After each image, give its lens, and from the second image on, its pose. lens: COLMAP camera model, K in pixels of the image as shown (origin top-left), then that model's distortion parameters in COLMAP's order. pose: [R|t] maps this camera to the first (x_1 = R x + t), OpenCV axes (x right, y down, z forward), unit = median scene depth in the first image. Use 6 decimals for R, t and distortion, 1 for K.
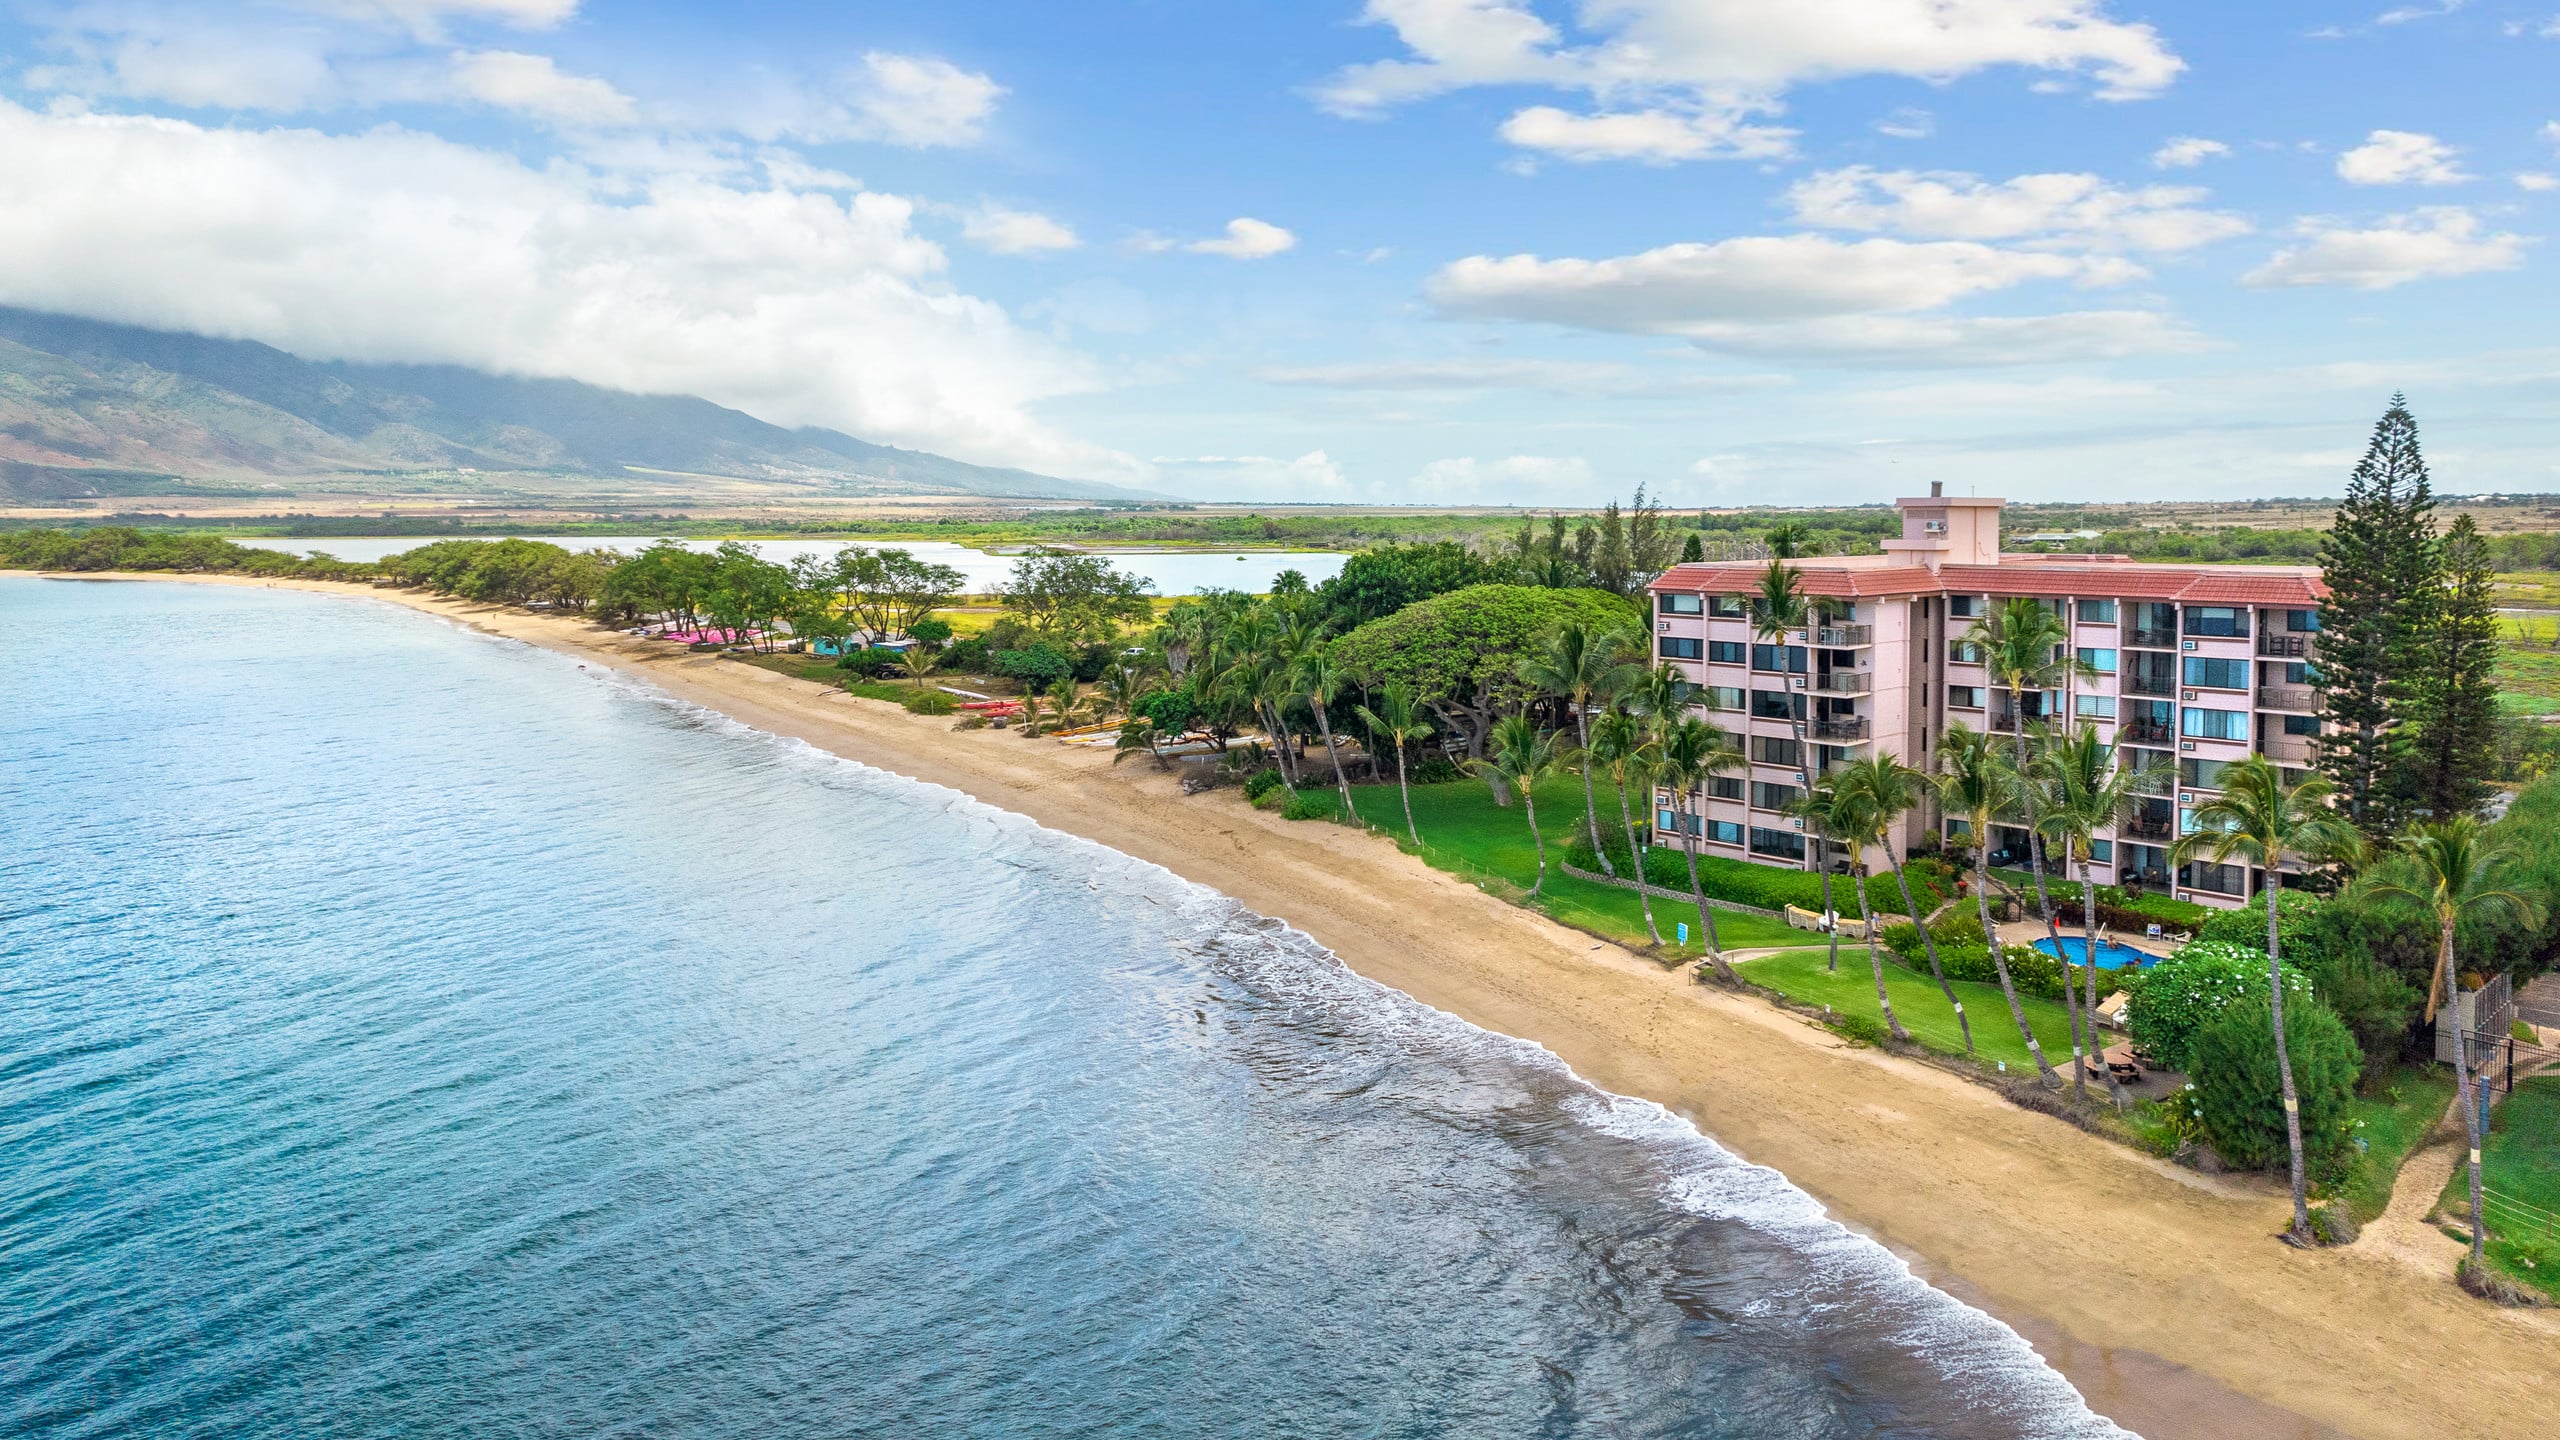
lens RADIAL K [[1524.7, 0, 1327.8], [0, 1524.7, 728.4], [0, 0, 1]] dist [-0.039005, 0.030355]
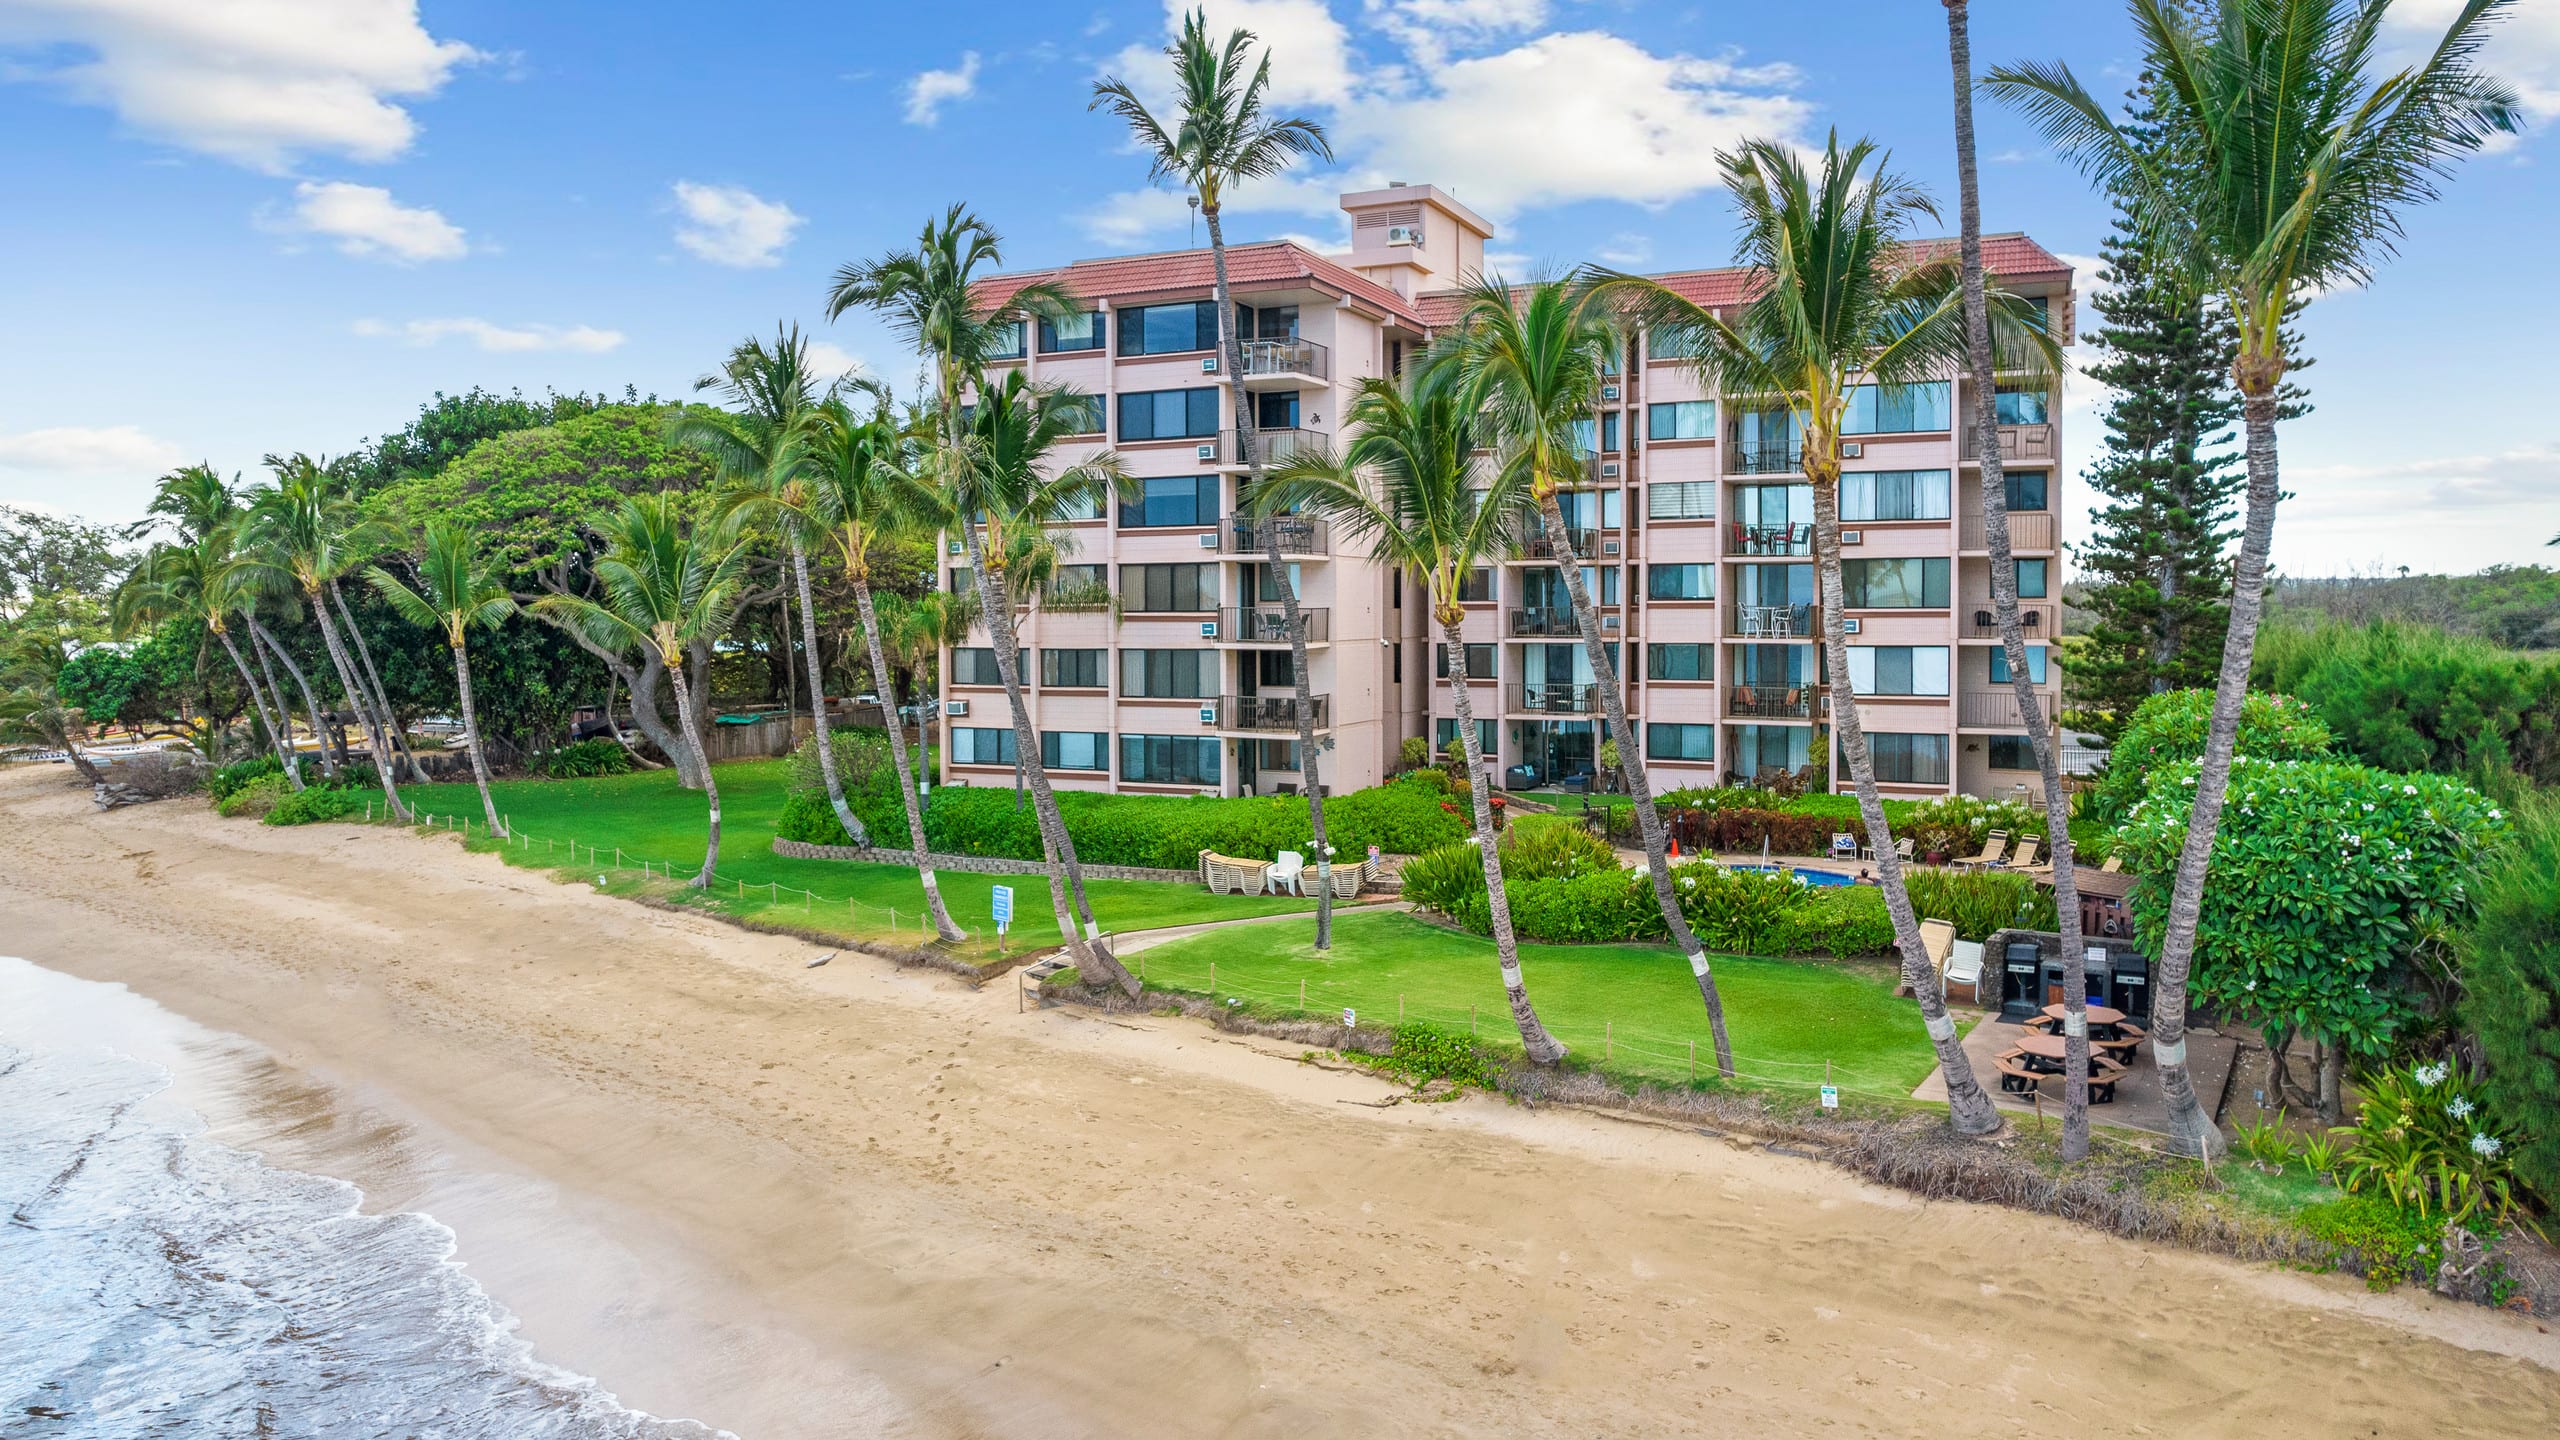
lens RADIAL K [[1524.7, 0, 1327.8], [0, 1524.7, 728.4], [0, 0, 1]] dist [-0.039005, 0.030355]
pose [[0.900279, 0.000137, 0.435314, 0.116581], [0.034326, 0.996864, -0.071304, 0.113126], [-0.433959, 0.079136, 0.897450, 0.518008]]
